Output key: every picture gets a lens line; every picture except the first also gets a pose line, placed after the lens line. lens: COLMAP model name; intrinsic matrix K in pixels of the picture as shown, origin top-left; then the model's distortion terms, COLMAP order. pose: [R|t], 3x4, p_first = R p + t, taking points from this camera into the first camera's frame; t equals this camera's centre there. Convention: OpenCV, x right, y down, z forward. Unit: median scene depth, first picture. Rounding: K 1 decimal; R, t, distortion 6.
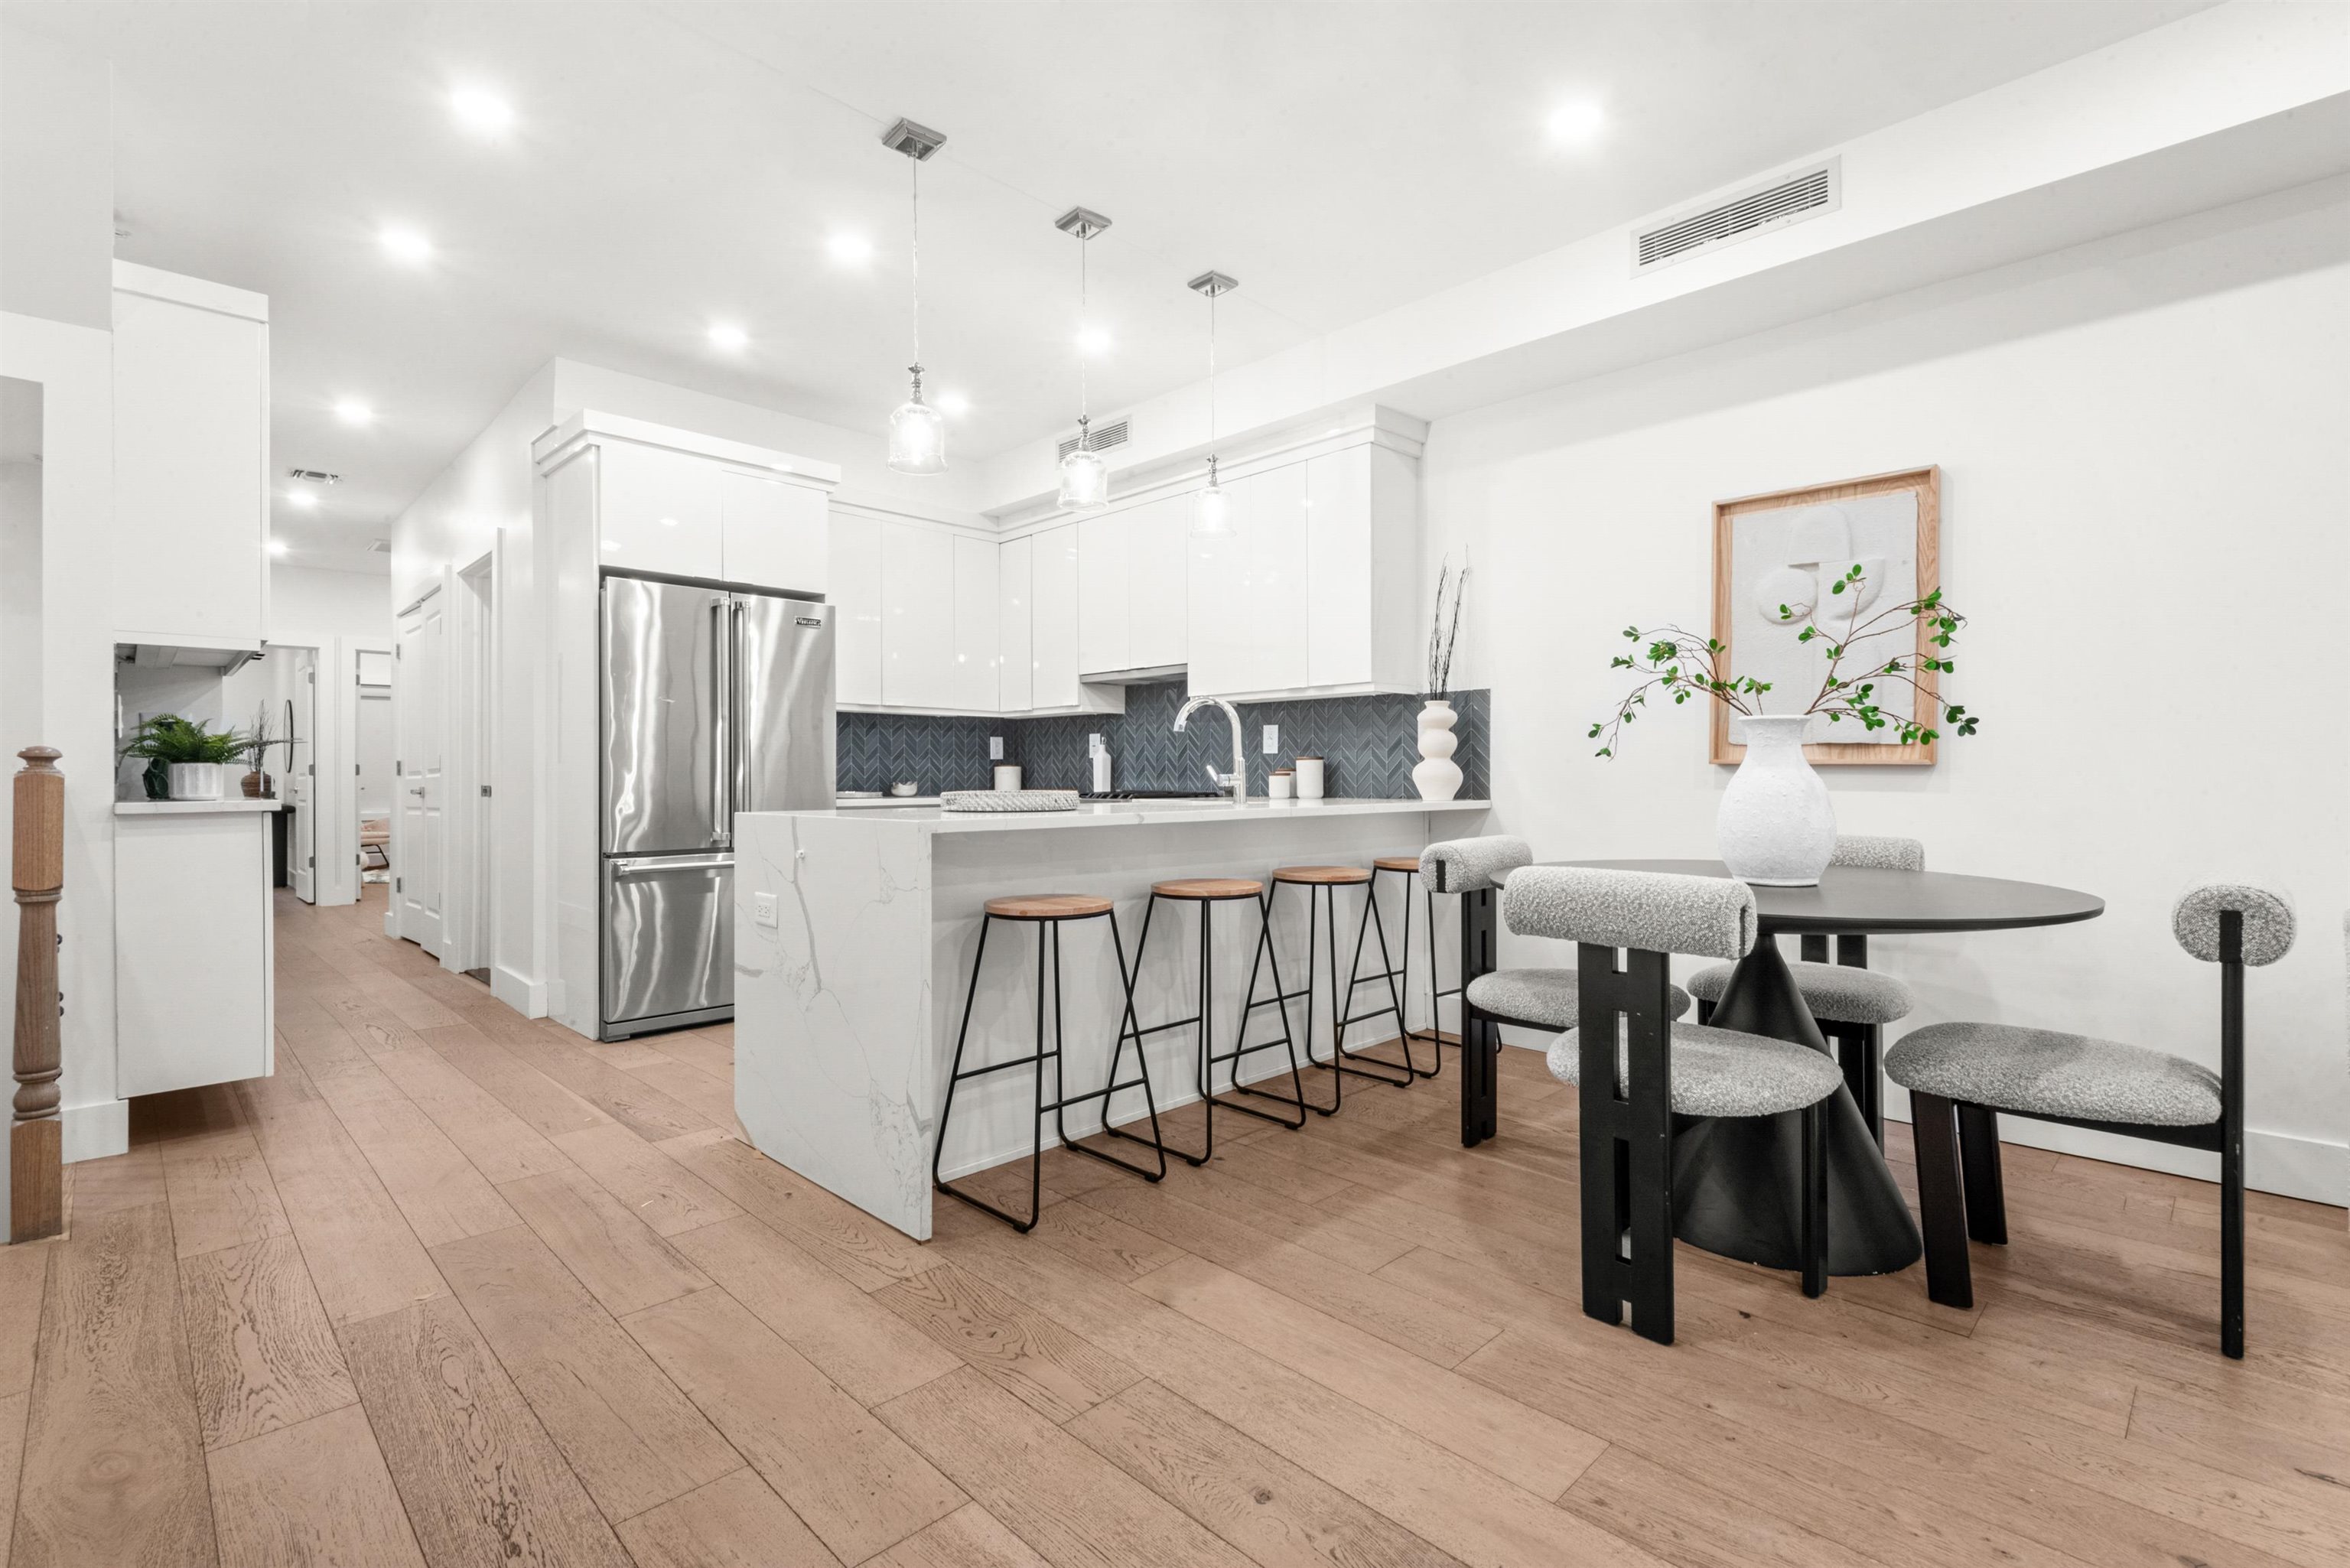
lens RADIAL K [[1073.7, 0, 1164.5], [0, 1073.7, 778.1], [0, 0, 1]] dist [0.009775, -0.003326]
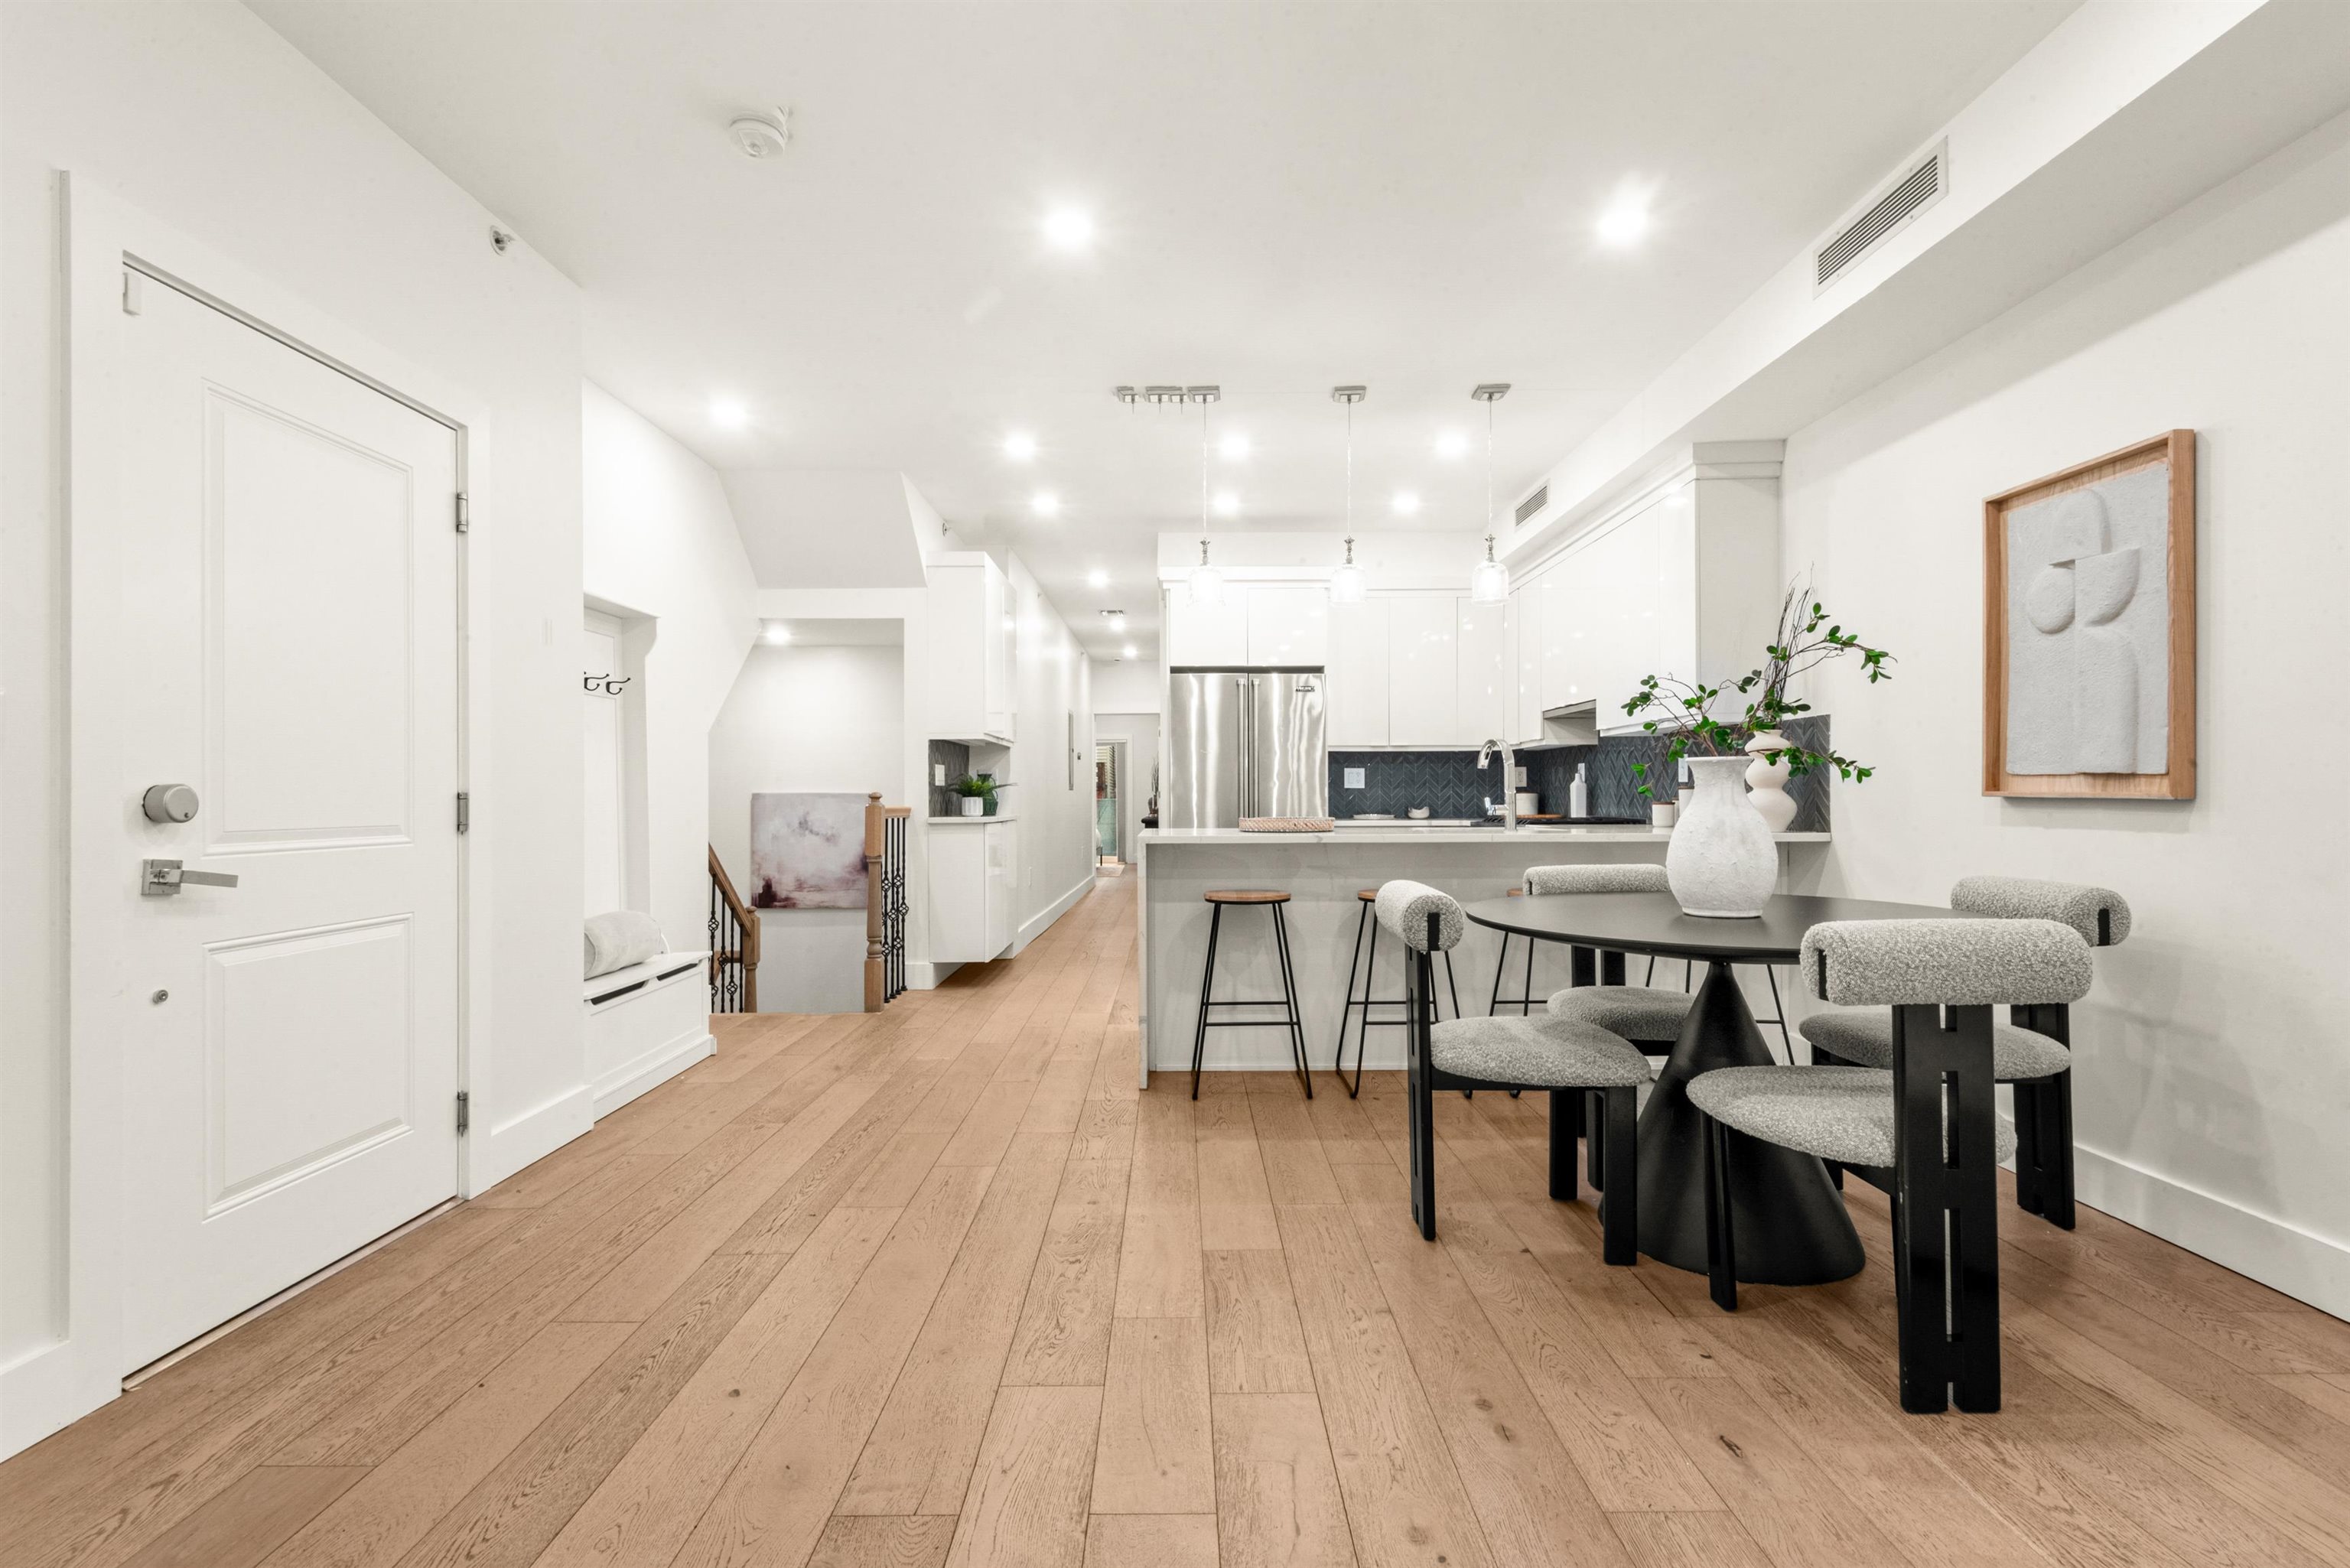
lens RADIAL K [[1073.7, 0, 1159.7], [0, 1073.7, 789.1], [0, 0, 1]] dist [0.009775, -0.003326]
pose [[0.703777, -0.005751, -0.710398, 0.661526], [0.000783, 0.999973, -0.007320, -0.013083], [0.710421, 0.004596, 0.703762, -0.098271]]
